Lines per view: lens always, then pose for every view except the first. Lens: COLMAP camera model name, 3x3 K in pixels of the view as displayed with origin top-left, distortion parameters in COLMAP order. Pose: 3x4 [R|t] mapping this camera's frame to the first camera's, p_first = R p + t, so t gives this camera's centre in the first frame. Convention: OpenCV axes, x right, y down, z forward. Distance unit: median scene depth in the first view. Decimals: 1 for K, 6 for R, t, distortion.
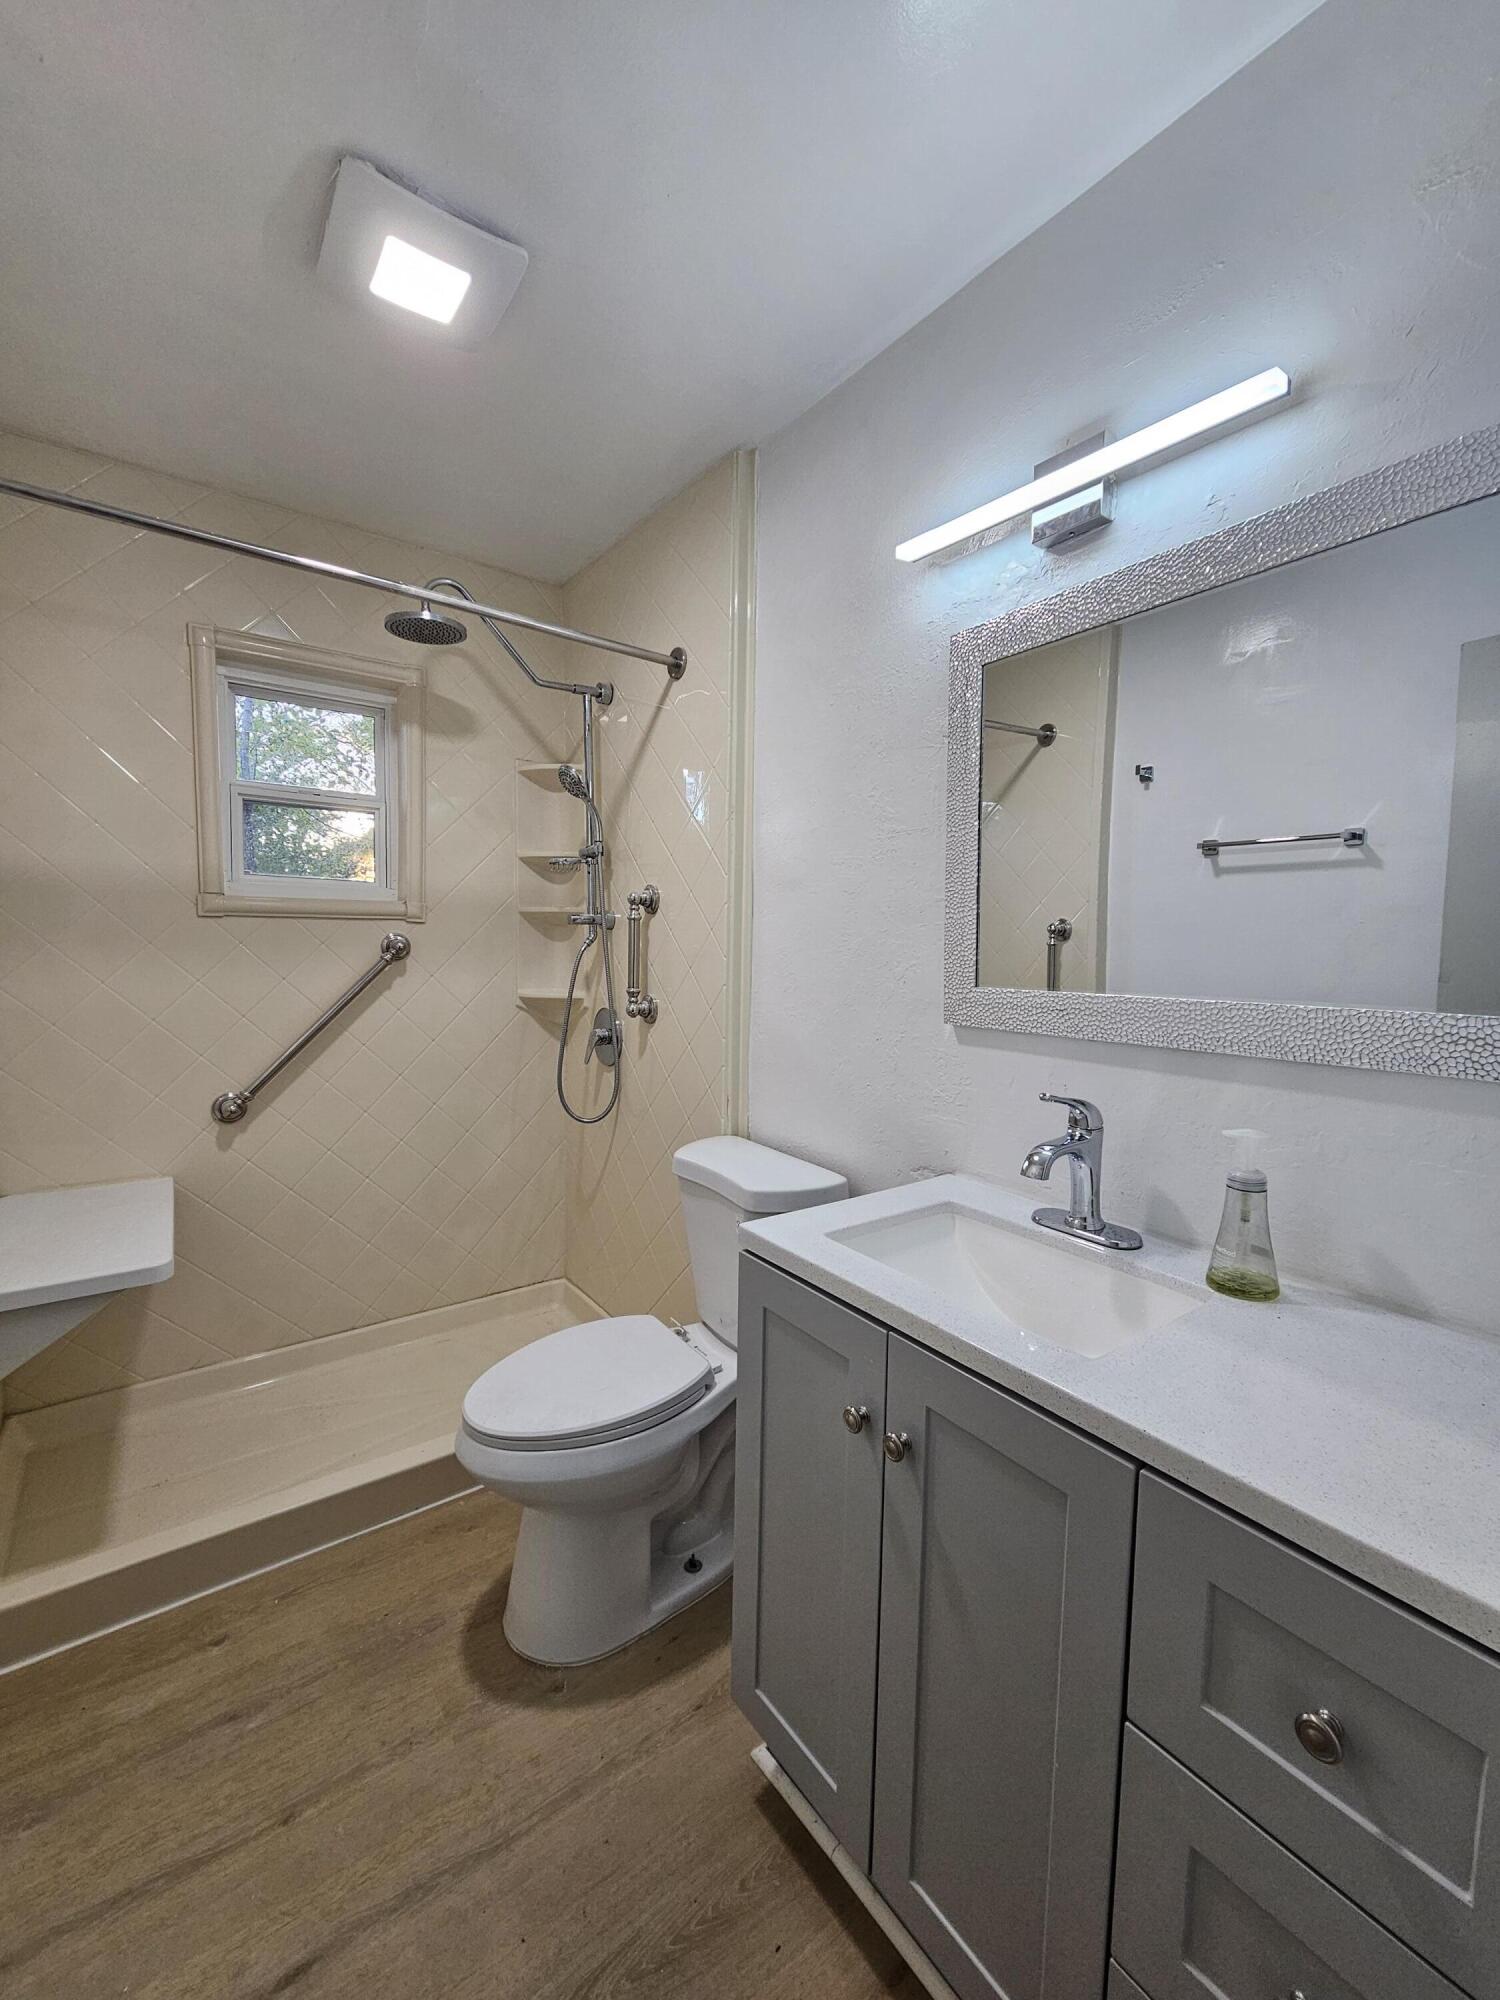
lens RADIAL K [[820.1, 0, 740.3], [0, 820.1, 1006.0], [0, 0, 1]] dist [-0.002444, -0.000510]
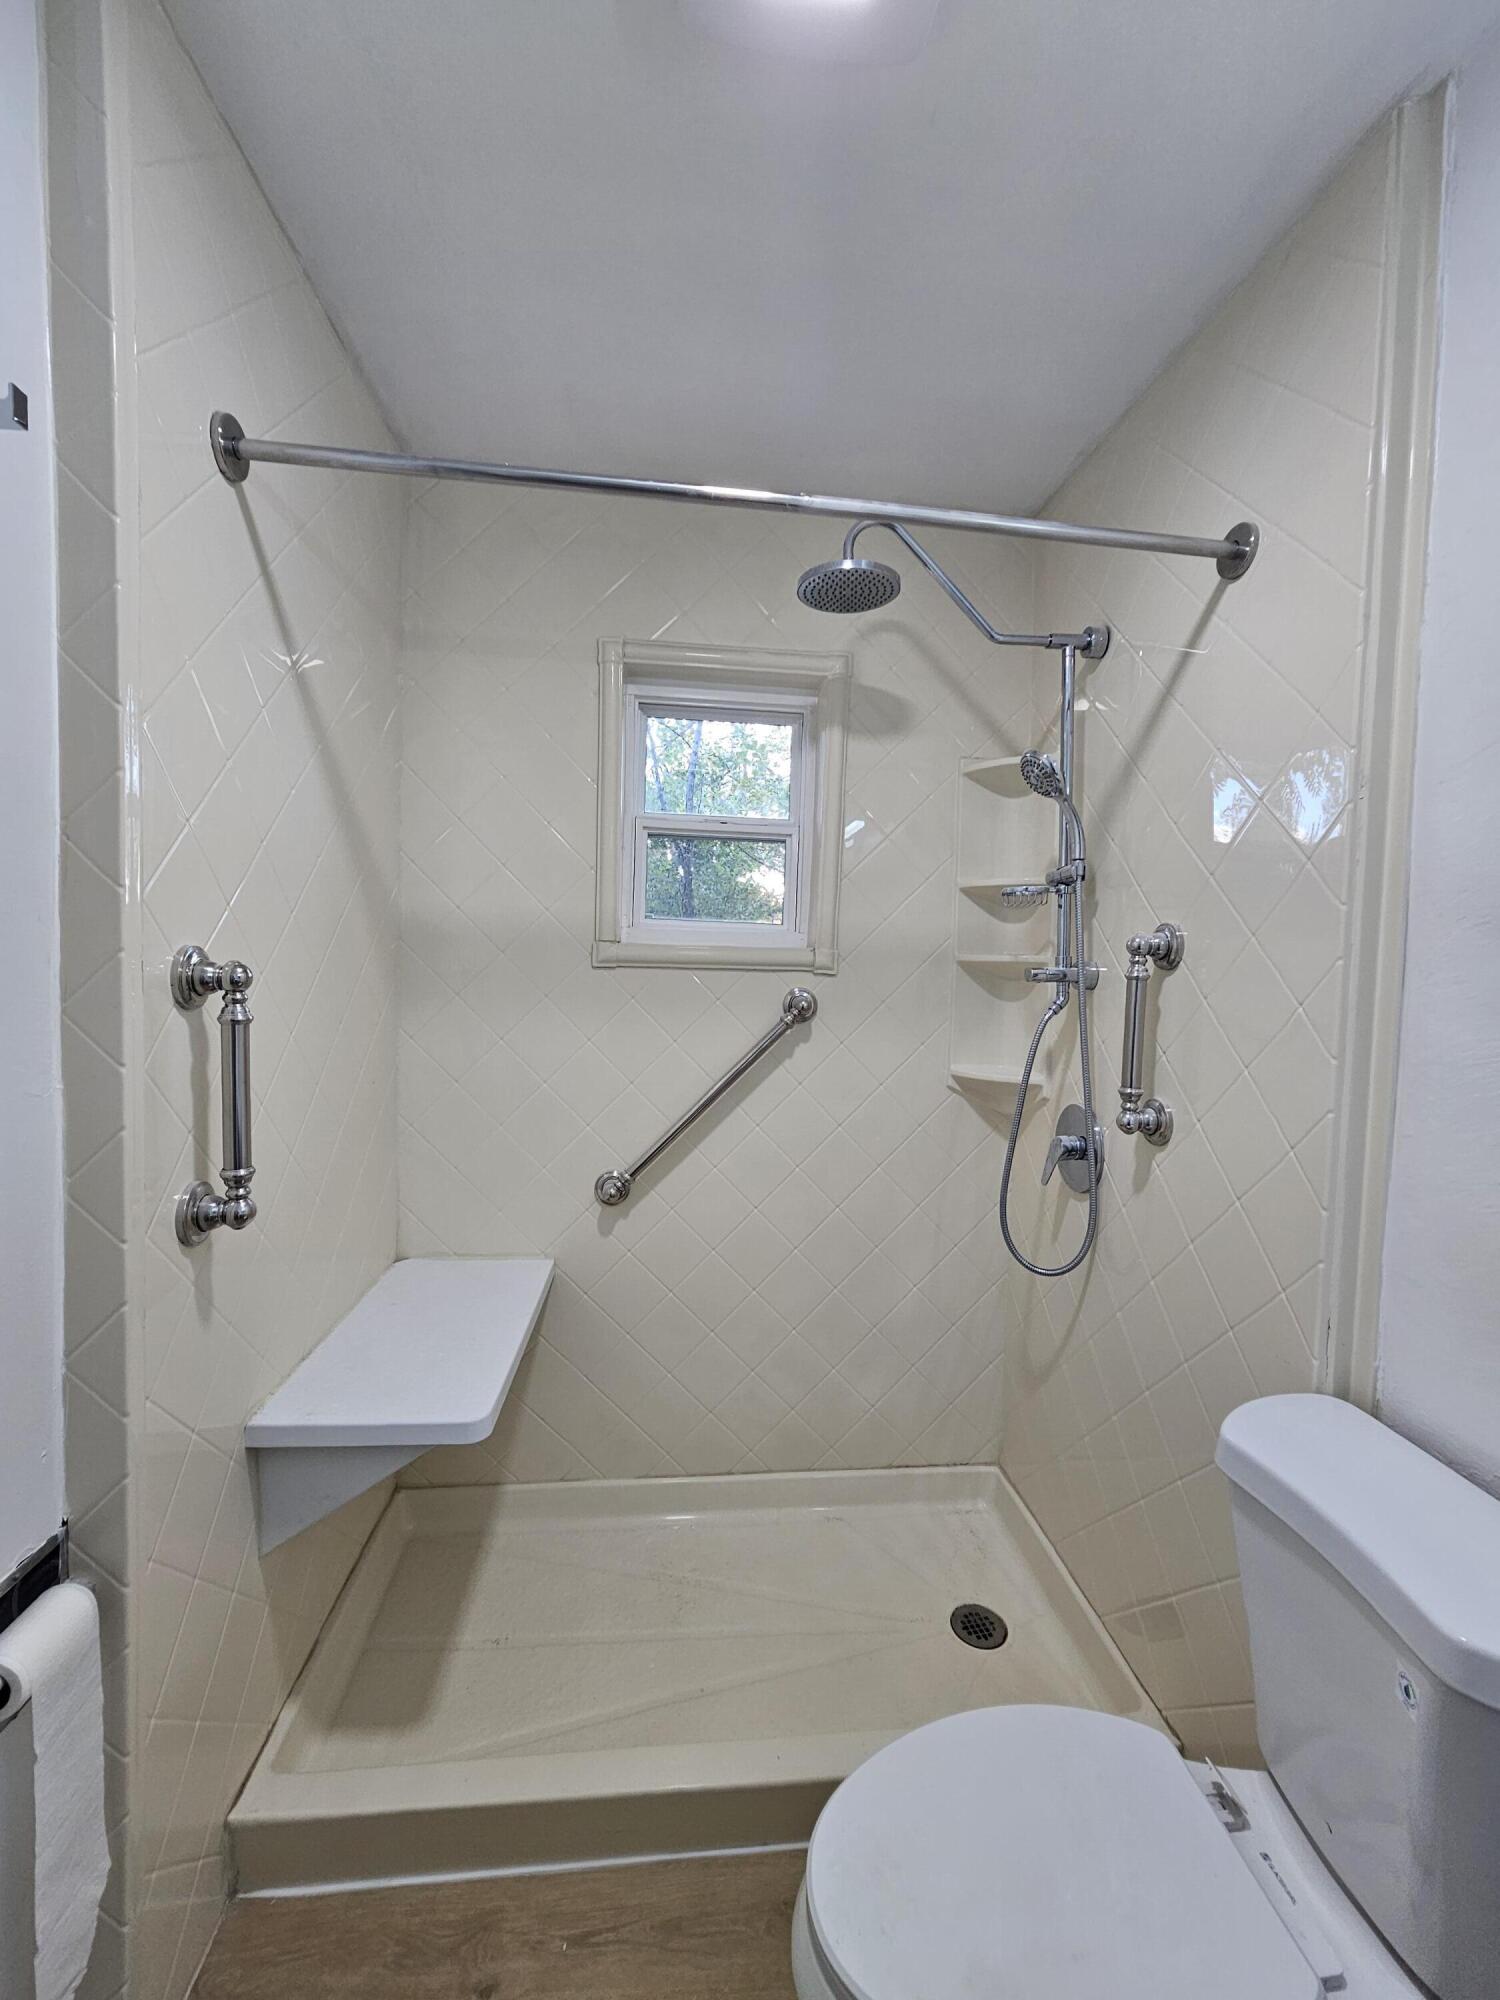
lens RADIAL K [[817.0, 0, 750.0], [0, 817.0, 1000.0], [0, 0, 1]] dist [0.000367, 0.000237]
pose [[0.868658, 0.029756, -0.494518, -0.072053], [-0.052503, 0.998103, -0.032167, -0.050309], [0.492623, 0.053906, 0.868572, 0.293464]]
